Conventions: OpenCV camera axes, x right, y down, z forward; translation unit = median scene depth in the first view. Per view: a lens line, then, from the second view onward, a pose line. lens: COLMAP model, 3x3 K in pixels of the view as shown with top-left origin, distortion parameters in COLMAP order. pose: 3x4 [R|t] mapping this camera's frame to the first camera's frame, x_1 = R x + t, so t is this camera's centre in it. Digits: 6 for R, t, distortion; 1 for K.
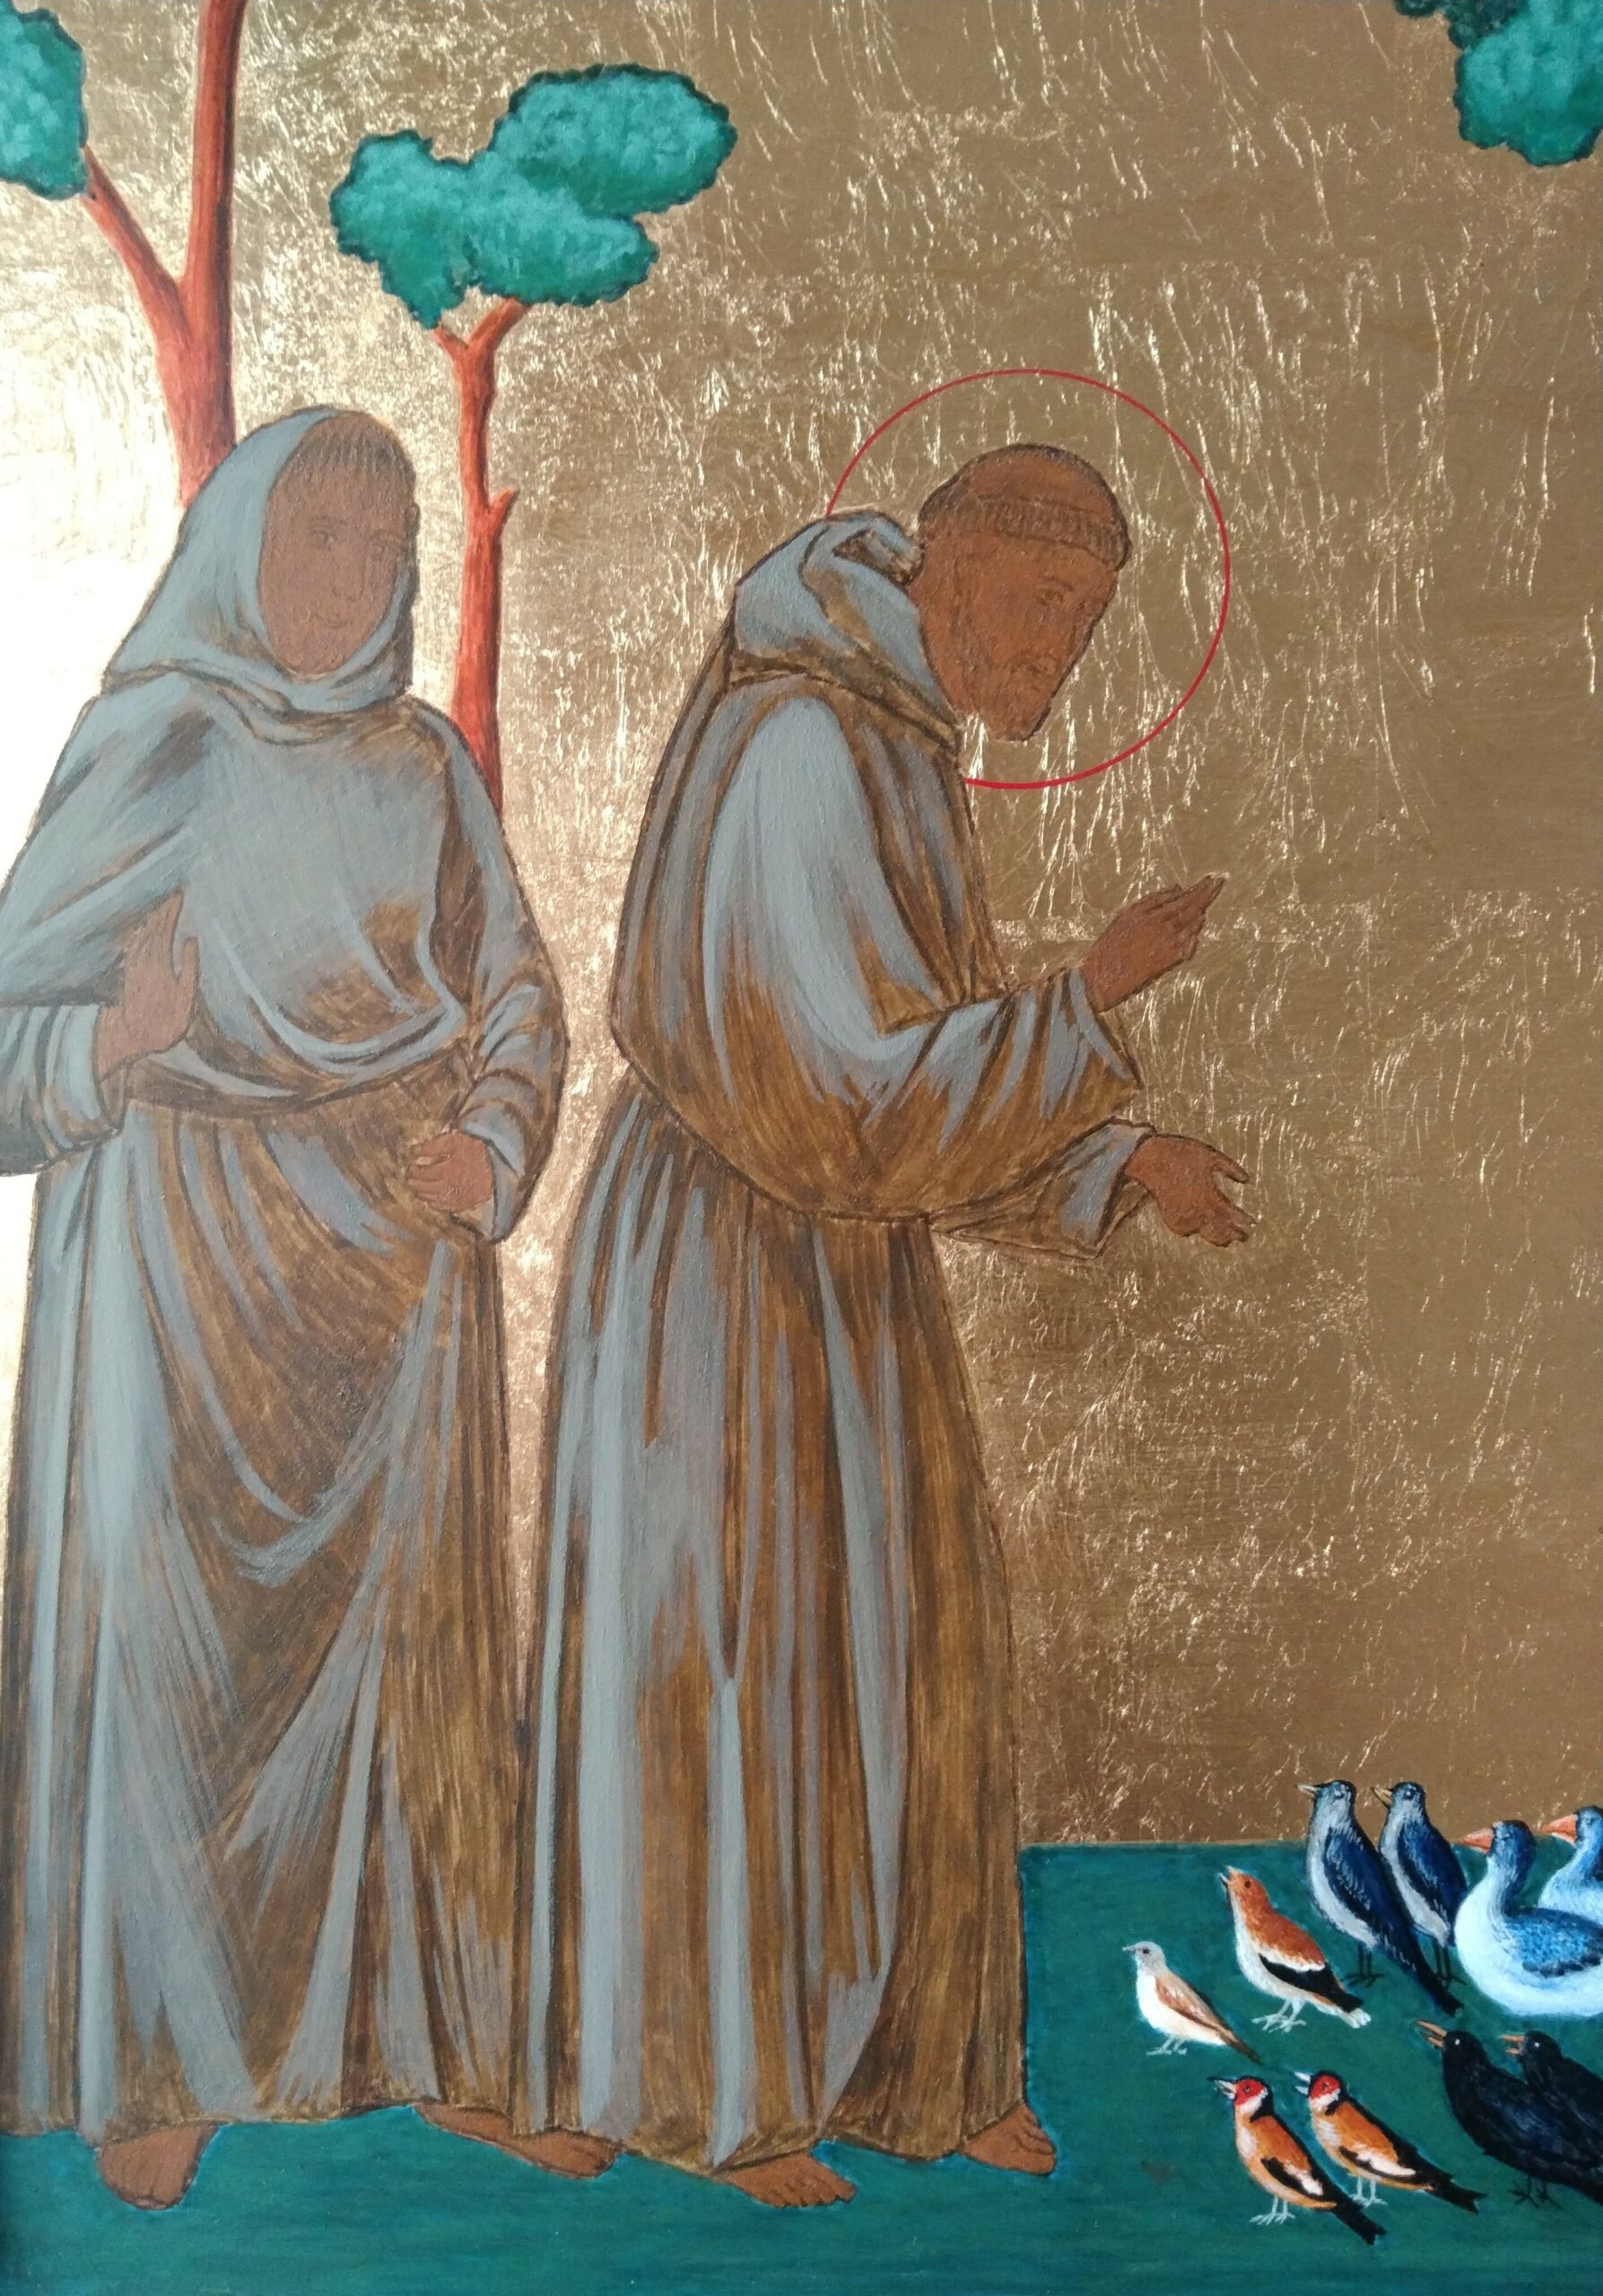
lens RADIAL K [[1804.6, 0, 808.9], [0, 1804.6, 1153.2], [0, 0, 1]] dist [0.010142, -0.000586]
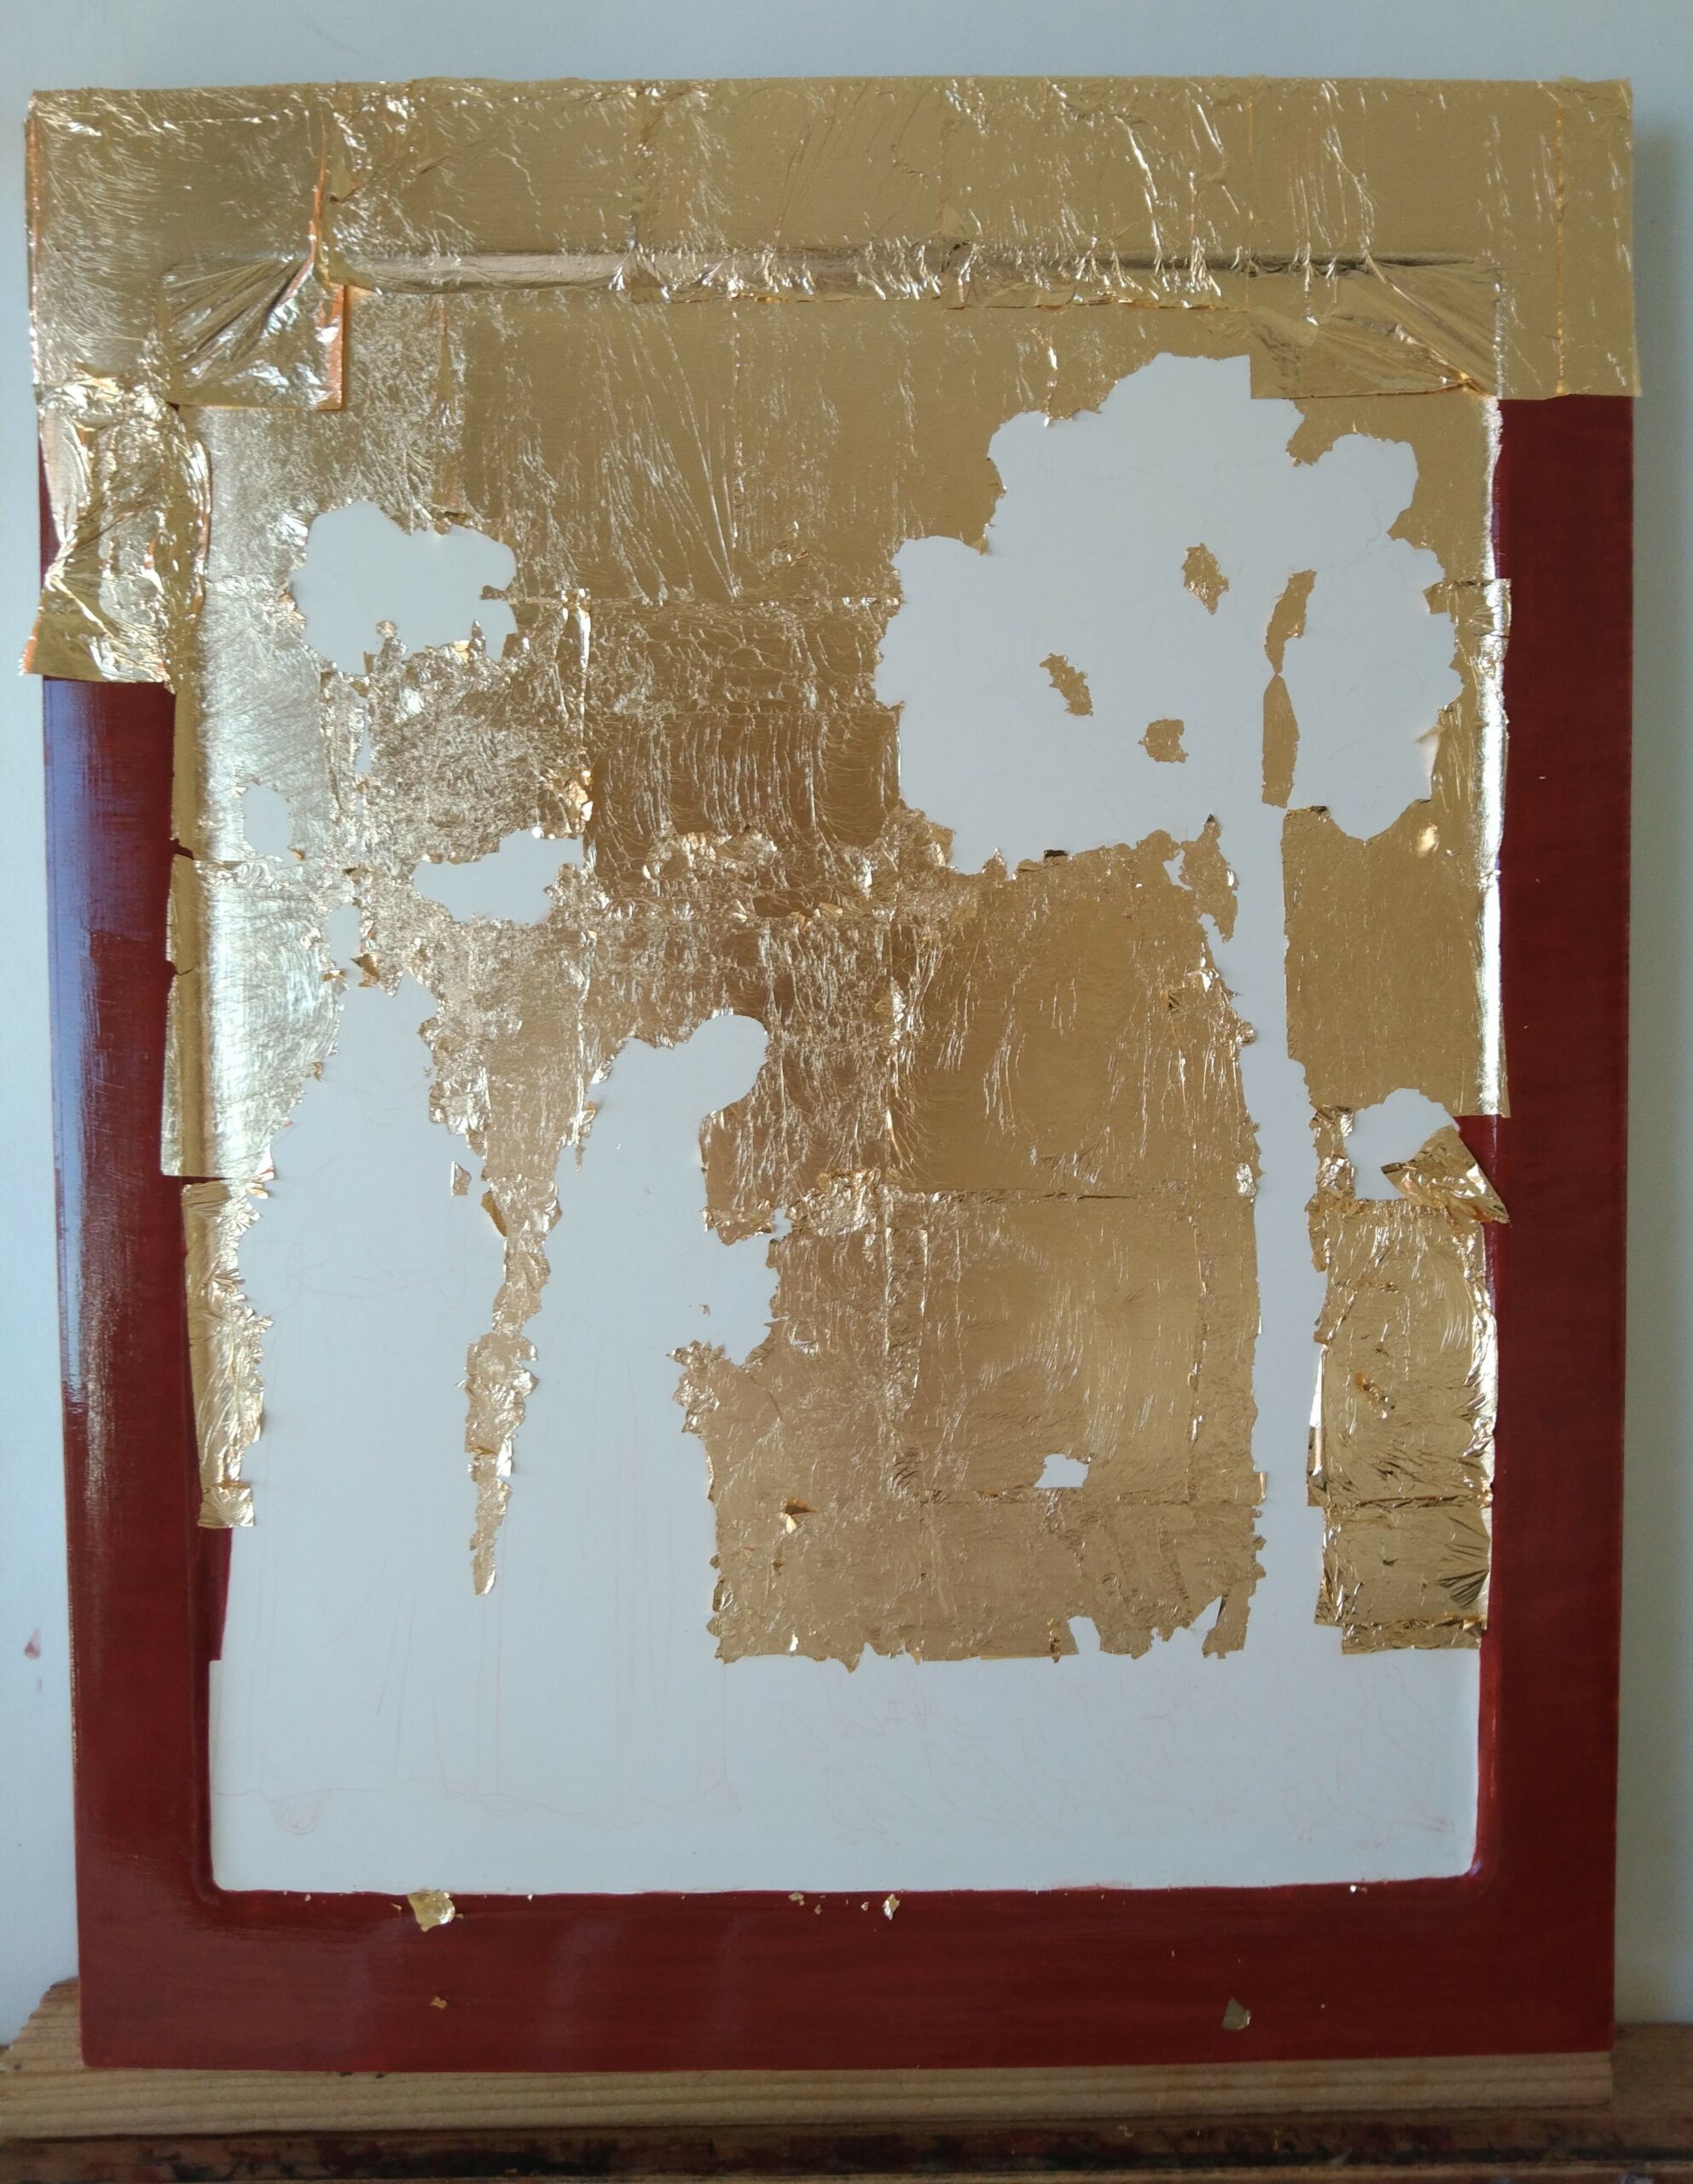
lens RADIAL K [[1779.7, 0, 844.8], [0, 1779.7, 1099.5], [0, 0, 1]] dist [0.002034, -0.000748]
pose [[0.982210, 0.028755, 0.185571, -0.142260], [0.008048, 0.980853, -0.194582, 0.151918], [-0.187613, 0.192614, 0.963172, -1.090562]]
